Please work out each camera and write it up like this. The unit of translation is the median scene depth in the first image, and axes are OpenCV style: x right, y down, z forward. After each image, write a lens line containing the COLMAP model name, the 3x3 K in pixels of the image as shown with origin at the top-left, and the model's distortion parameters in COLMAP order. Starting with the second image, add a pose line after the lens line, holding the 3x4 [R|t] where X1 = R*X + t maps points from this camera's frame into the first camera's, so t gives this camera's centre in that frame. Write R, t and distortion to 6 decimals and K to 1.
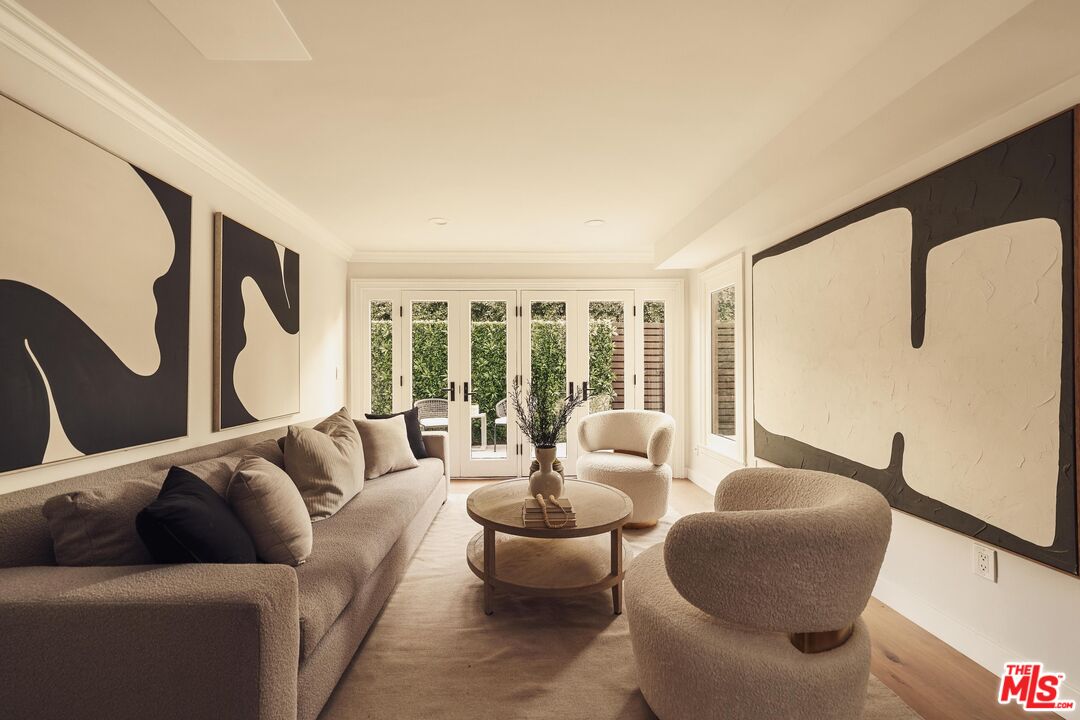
lens RADIAL K [[417.8, 0, 536.1], [0, 417.8, 361.6], [0, 0, 1]] dist [0.001341, 0.000070]
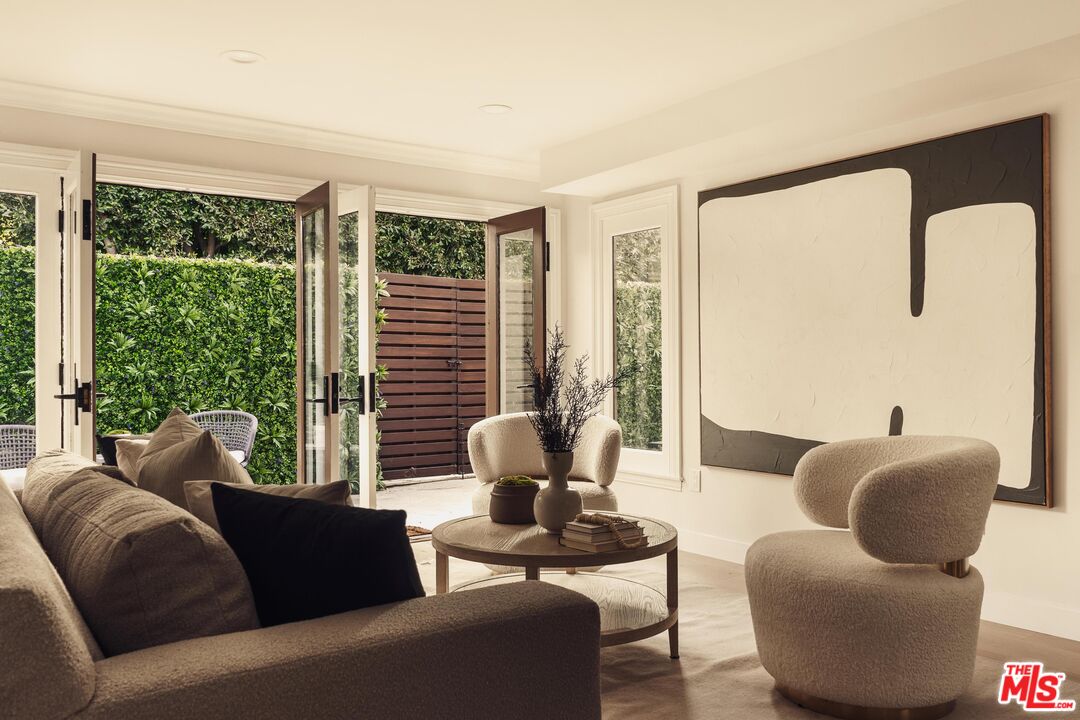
lens RADIAL K [[866.1, 0, 540.7], [0, 866.1, 362.1], [0, 0, 1]] dist [-0.009344, 0.001200]
pose [[0.823059, -0.000483, 0.567955, -0.462151], [-0.000306, 0.999999, 0.001295, 0.034605], [-0.567955, -0.001240, 0.823058, -0.076018]]
